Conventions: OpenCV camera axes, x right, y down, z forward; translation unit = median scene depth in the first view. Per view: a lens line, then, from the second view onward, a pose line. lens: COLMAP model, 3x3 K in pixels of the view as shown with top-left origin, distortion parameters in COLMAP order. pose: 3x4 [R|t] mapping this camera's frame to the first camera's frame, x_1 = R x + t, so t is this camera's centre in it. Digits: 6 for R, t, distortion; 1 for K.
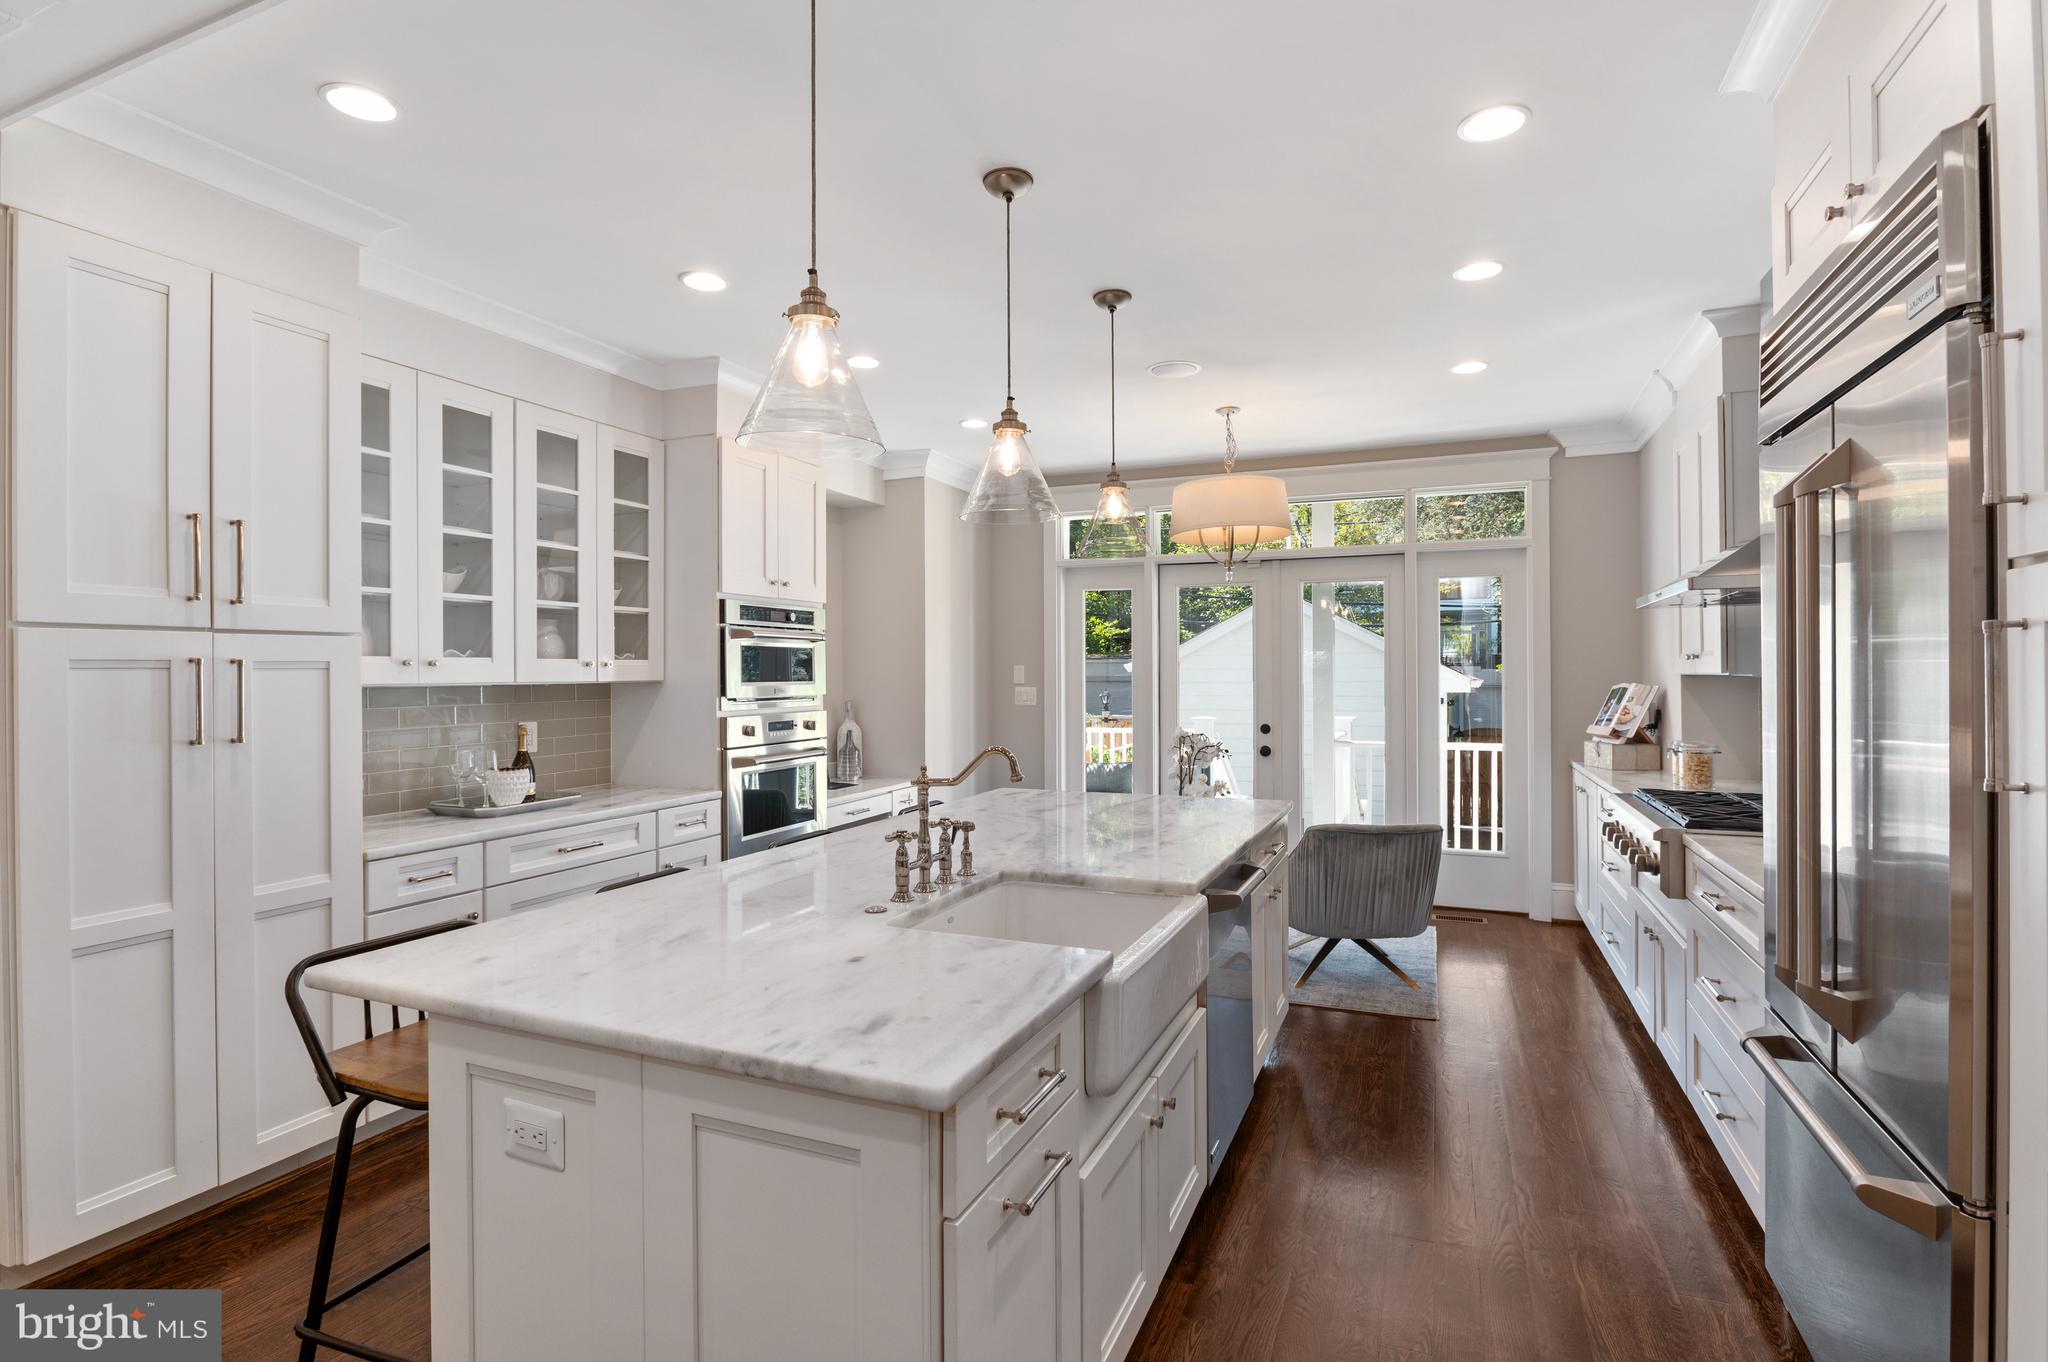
lens RADIAL K [[978.7, 0, 1020.1], [0, 978.7, 671.9], [0, 0, 1]] dist [-0.014032, 0.001836]
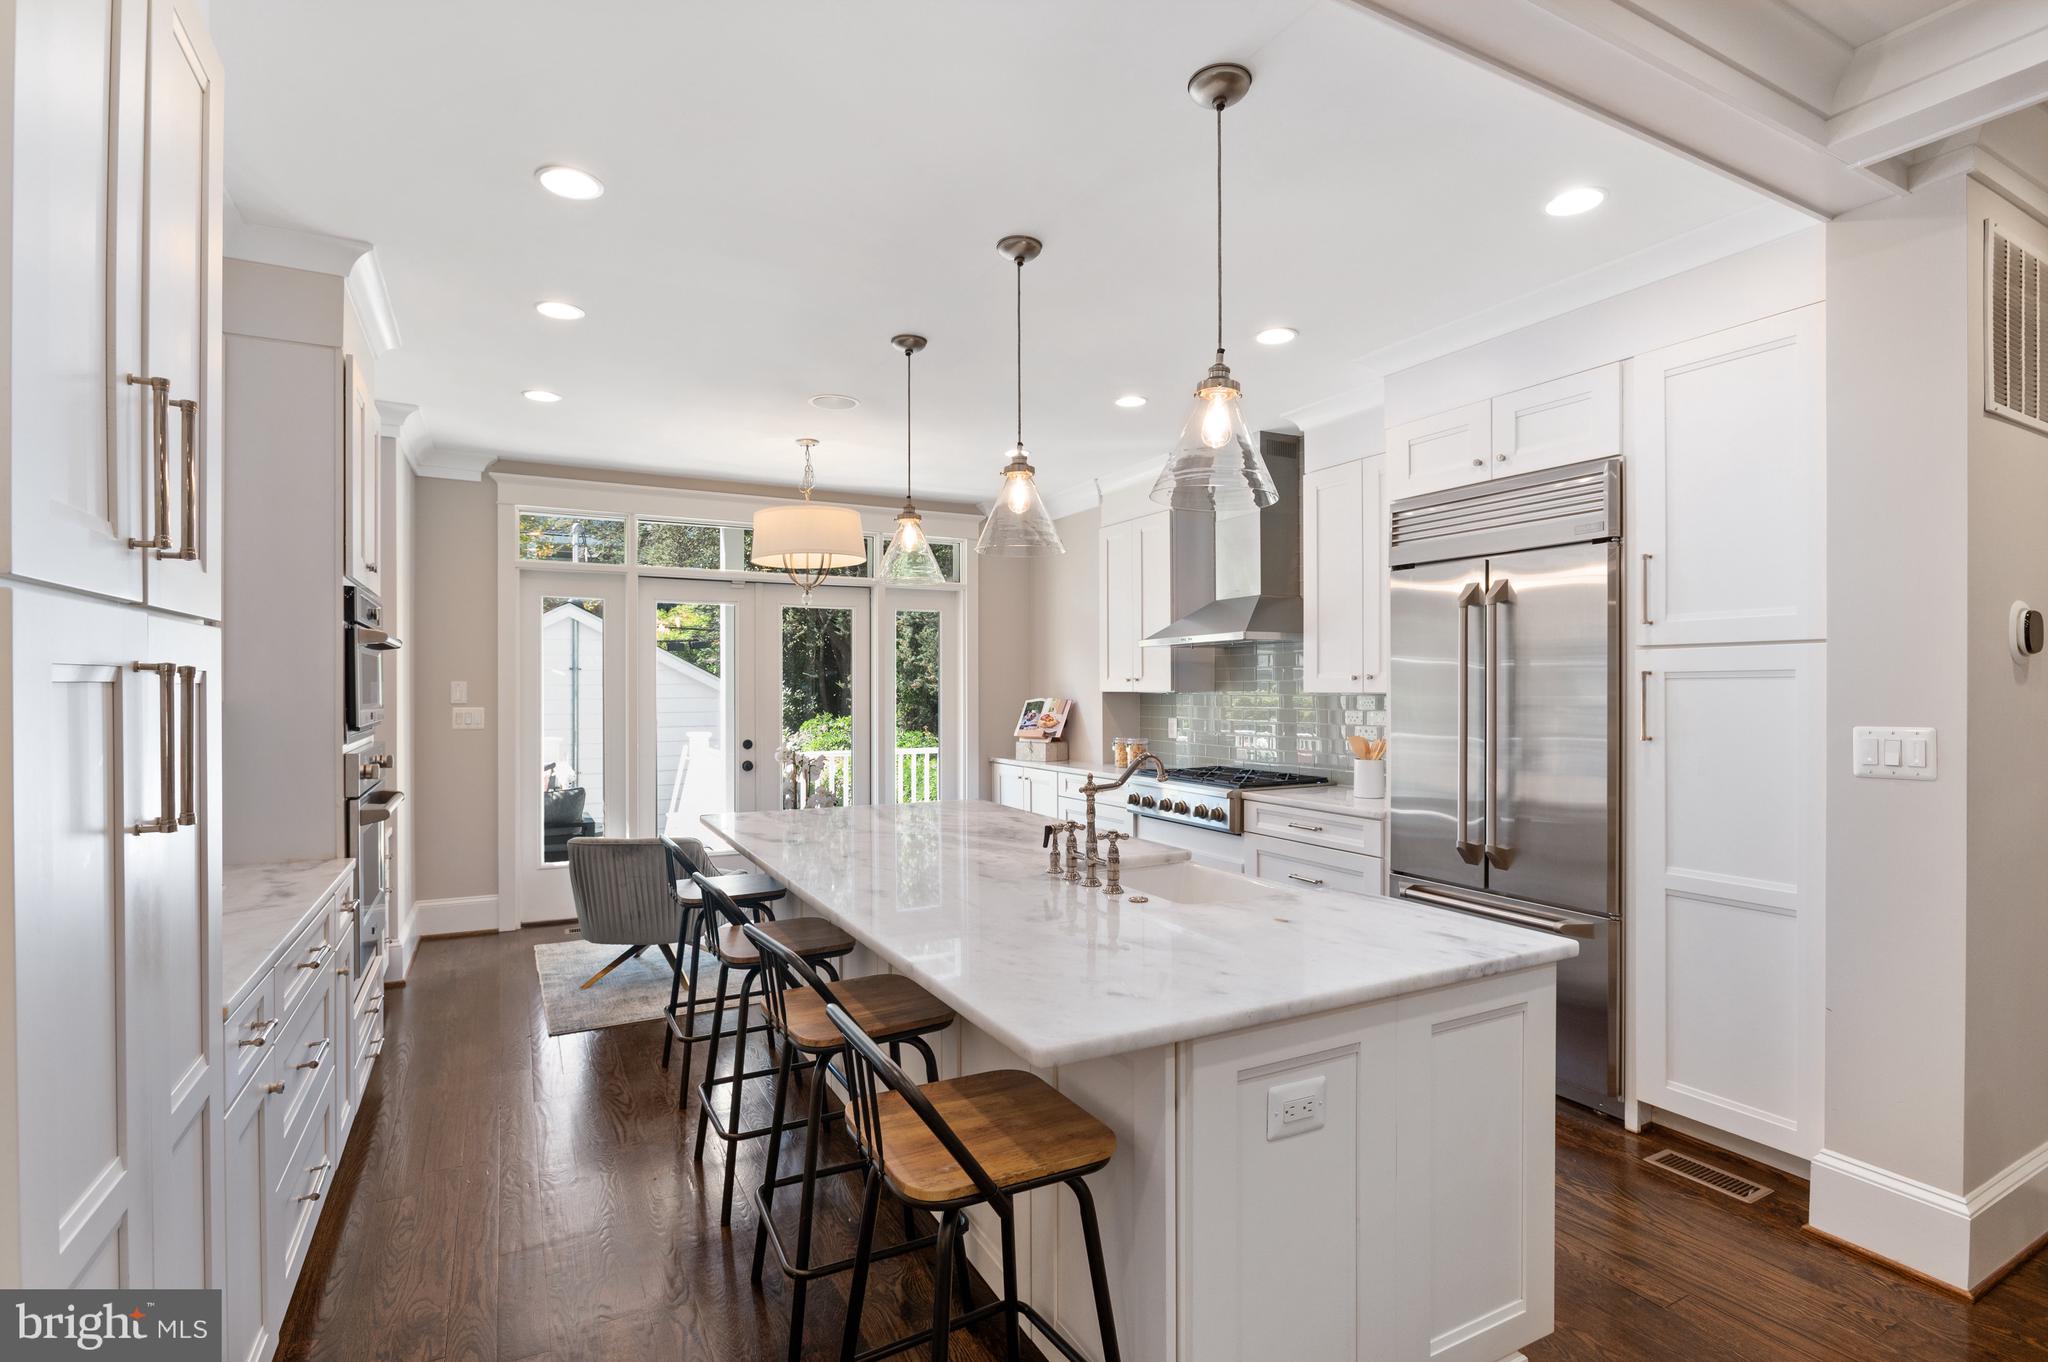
lens RADIAL K [[978.7, 0, 1007.6], [0, 978.7, 691.3], [0, 0, 1]] dist [-0.014032, 0.001836]
pose [[0.638092, -0.001752, 0.769958, -0.543222], [-0.001041, 0.999995, 0.003139, -0.002172], [-0.769959, -0.002805, 0.638087, 0.187315]]
